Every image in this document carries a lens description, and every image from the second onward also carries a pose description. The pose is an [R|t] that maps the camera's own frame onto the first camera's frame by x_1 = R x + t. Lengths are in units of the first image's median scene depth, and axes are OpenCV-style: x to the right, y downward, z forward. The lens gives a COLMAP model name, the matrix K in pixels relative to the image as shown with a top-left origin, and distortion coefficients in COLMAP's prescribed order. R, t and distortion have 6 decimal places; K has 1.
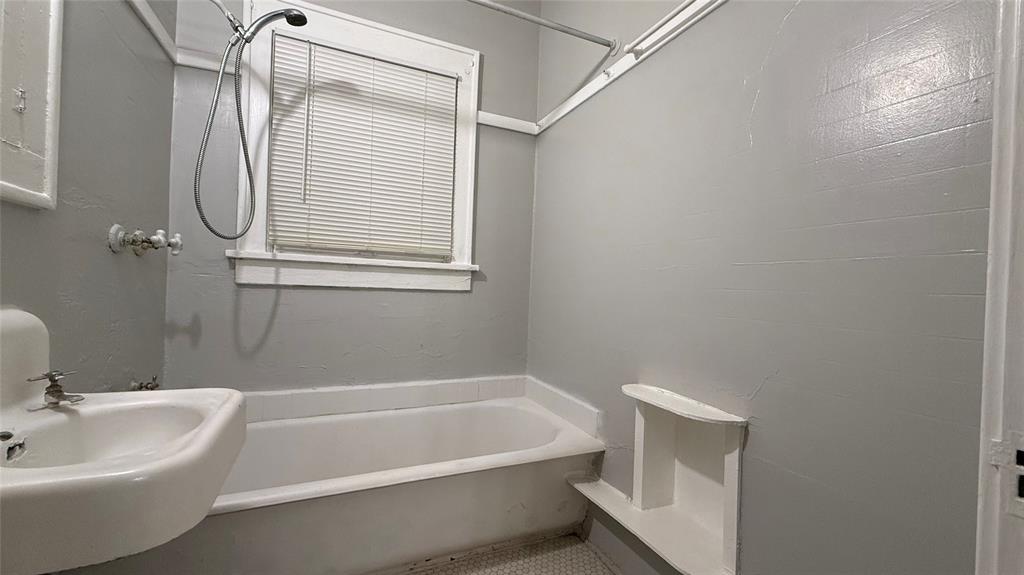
lens RADIAL K [[407.2, 0, 509.6], [0, 407.2, 289.5], [0, 0, 1]] dist [-0.000660, 0.000034]
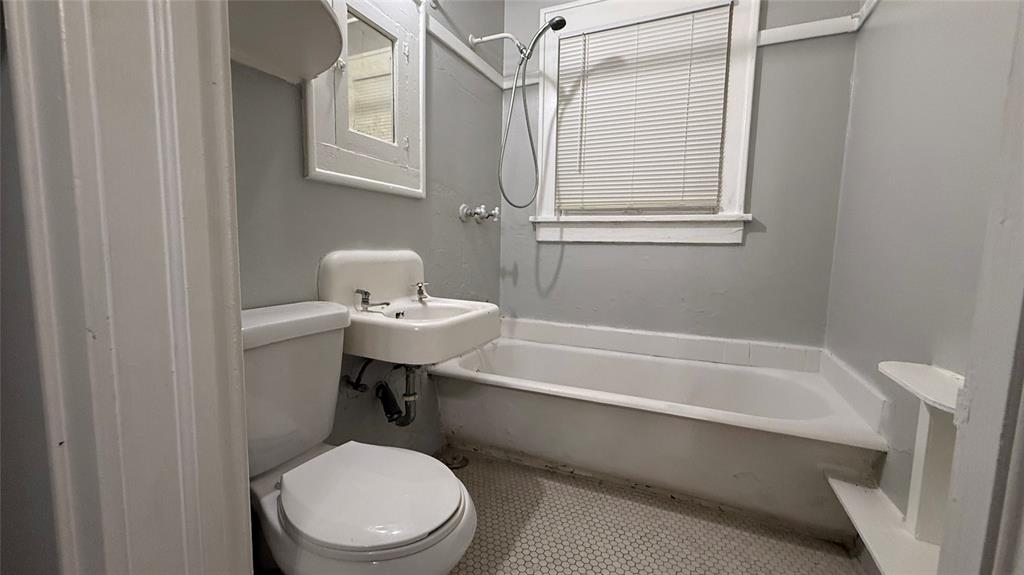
lens RADIAL K [[407.2, 0, 509.6], [0, 407.2, 289.5], [0, 0, 1]] dist [-0.000660, 0.000034]
pose [[0.661721, 0.055344, -0.747704, 0.292196], [0.002356, 0.997113, 0.075891, 0.042251], [0.749746, -0.051981, 0.659681, 0.018794]]
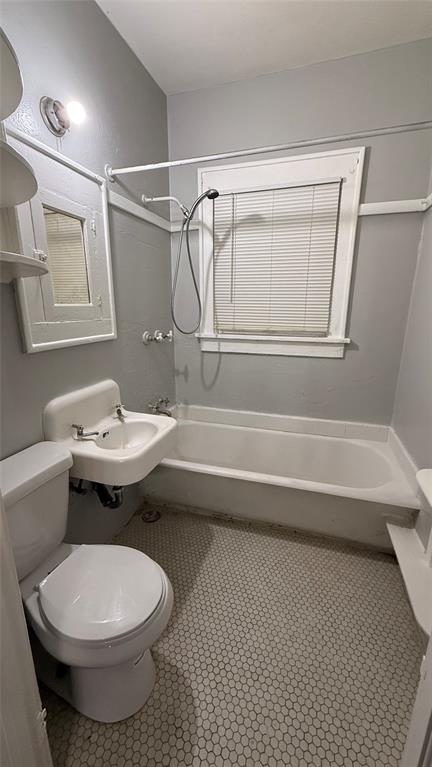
lens RADIAL K [[305.0, 0, 216.0], [0, 305.0, 383.5], [0, 0, 1]] dist [-0.000660, 0.000034]
pose [[0.748050, 0.130460, -0.650693, 0.297460], [0.022162, 0.975030, 0.220966, -0.170595], [0.663273, -0.179714, 0.726479, 0.003932]]
